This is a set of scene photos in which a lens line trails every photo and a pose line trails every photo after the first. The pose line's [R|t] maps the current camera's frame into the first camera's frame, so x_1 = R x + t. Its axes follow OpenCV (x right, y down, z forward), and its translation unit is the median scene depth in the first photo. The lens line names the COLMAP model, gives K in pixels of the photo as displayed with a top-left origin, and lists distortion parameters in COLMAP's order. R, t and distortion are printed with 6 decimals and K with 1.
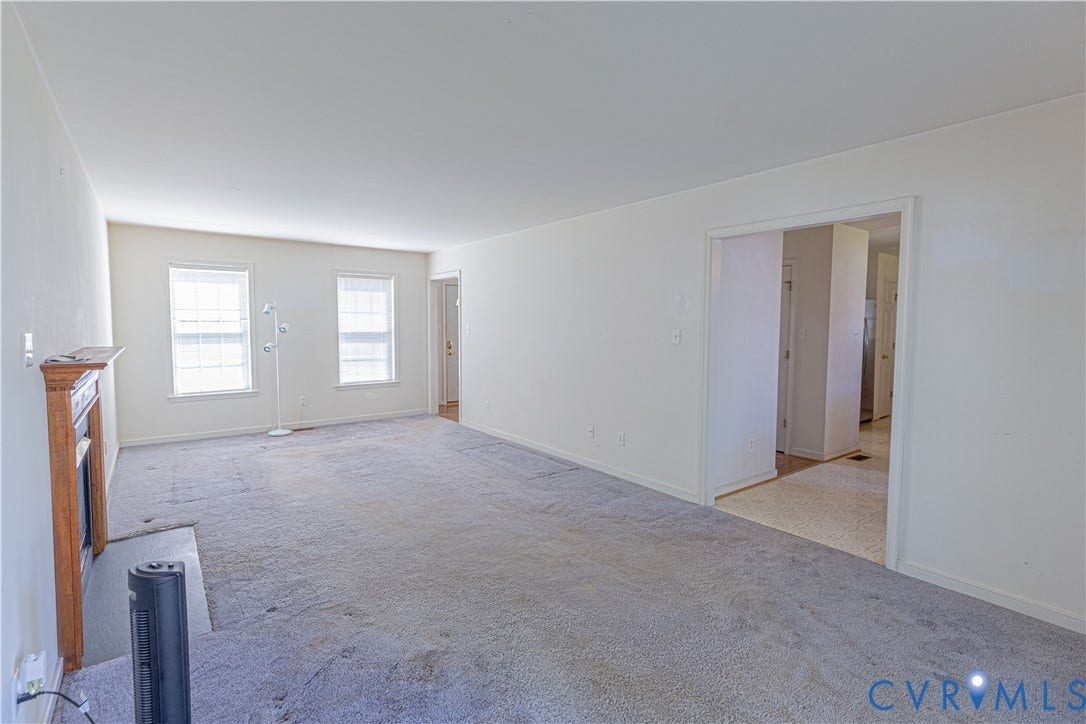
lens RADIAL K [[498.4, 0, 544.4], [0, 498.4, 355.3], [0, 0, 1]] dist [0.001846, 0.000447]
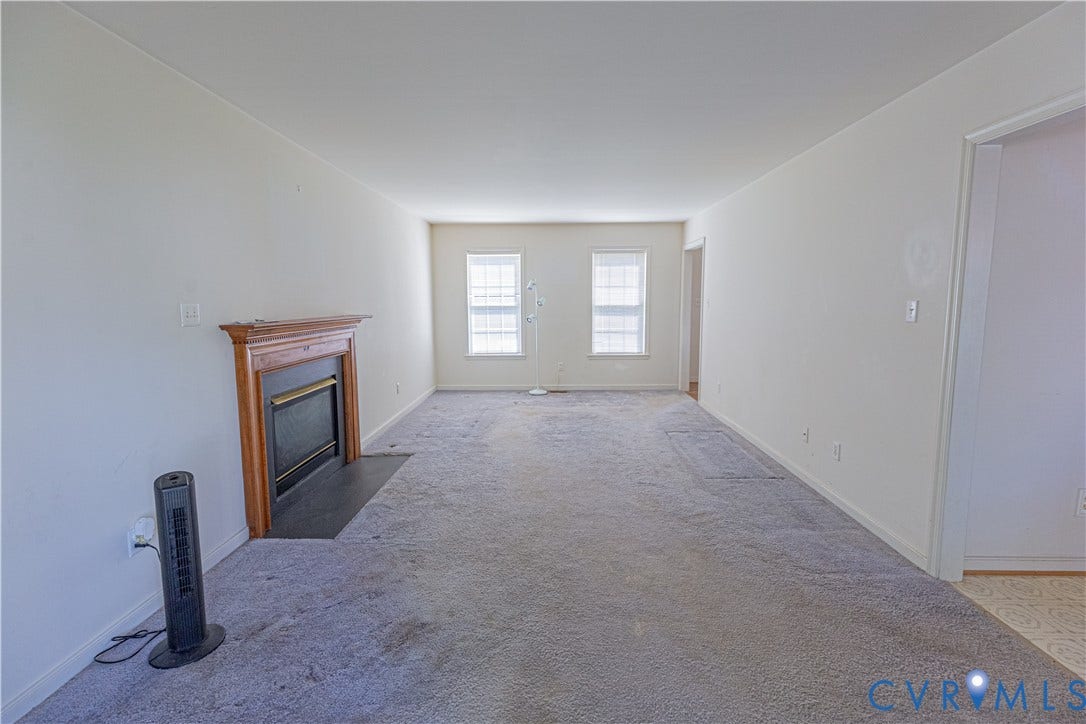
lens RADIAL K [[483.2, 0, 545.9], [0, 483.2, 352.8], [0, 0, 1]] dist [0.000521, -0.000210]
pose [[0.792232, 0.059545, -0.607308, 0.163433], [-0.029389, 0.997796, 0.059493, -0.003720], [0.609512, -0.029284, 0.792236, 0.124729]]
